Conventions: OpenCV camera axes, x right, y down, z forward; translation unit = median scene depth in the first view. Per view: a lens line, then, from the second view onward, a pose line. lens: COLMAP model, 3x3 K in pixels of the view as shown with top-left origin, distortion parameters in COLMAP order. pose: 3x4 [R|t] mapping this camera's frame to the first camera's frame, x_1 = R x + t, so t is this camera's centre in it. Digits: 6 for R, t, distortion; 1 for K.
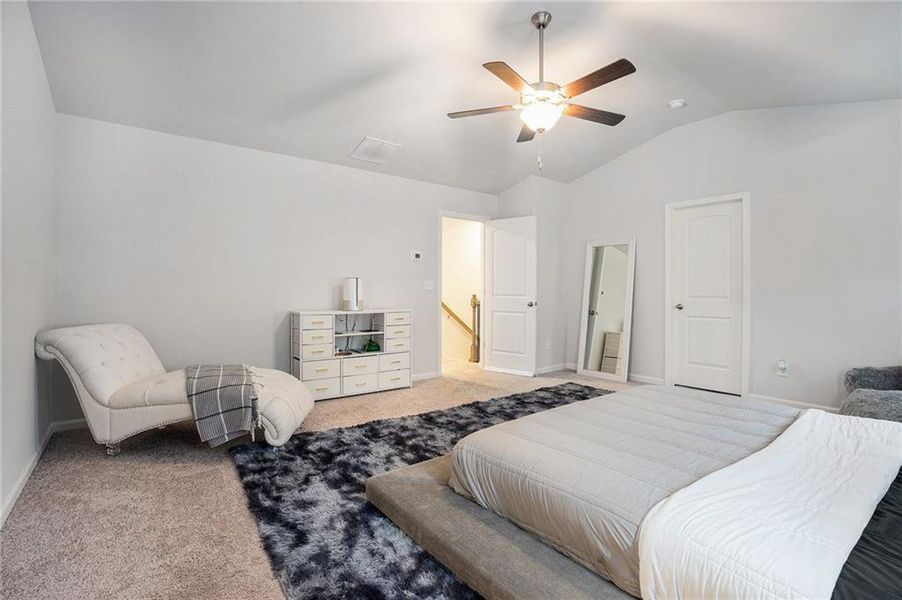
lens RADIAL K [[431.7, 0, 449.5], [0, 431.7, 281.4], [0, 0, 1]] dist [-0.011022, 0.000797]
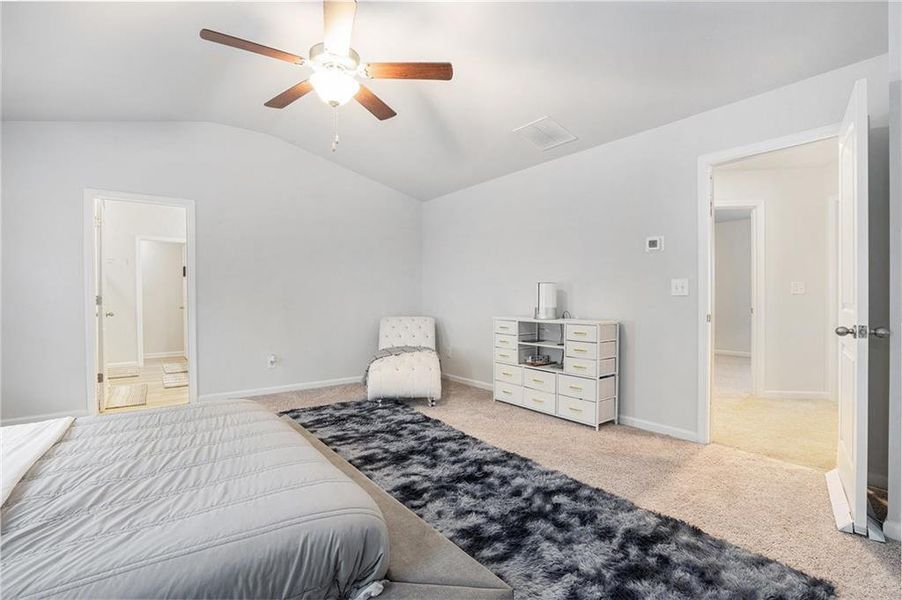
lens RADIAL K [[413.4, 0, 442.2], [0, 413.4, 300.6], [0, 0, 1]] dist [-0.070077, 0.000236]
pose [[-0.011421, -0.006279, -0.999915, 0.771355], [0.009599, 0.999934, -0.006389, 0.039906], [0.999889, -0.009671, -0.011360, 0.967988]]
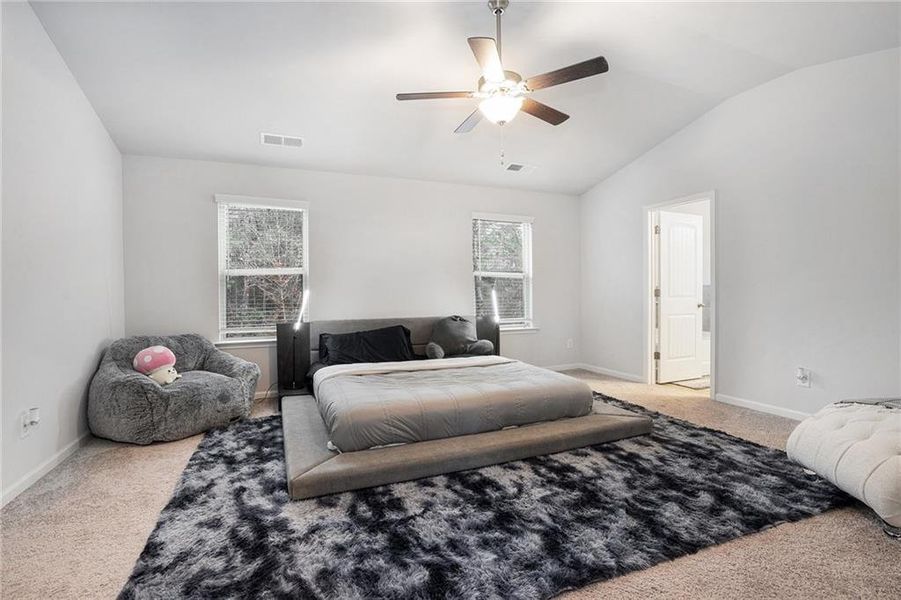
lens RADIAL K [[412.9, 0, 441.7], [0, 412.9, 300.6], [0, 0, 1]] dist [-0.070077, 0.000236]
pose [[-0.963241, -0.019478, 0.267930, 0.079130], [-0.013942, 0.999649, 0.022547, 0.028930], [-0.268276, 0.017983, -0.963174, 1.500479]]
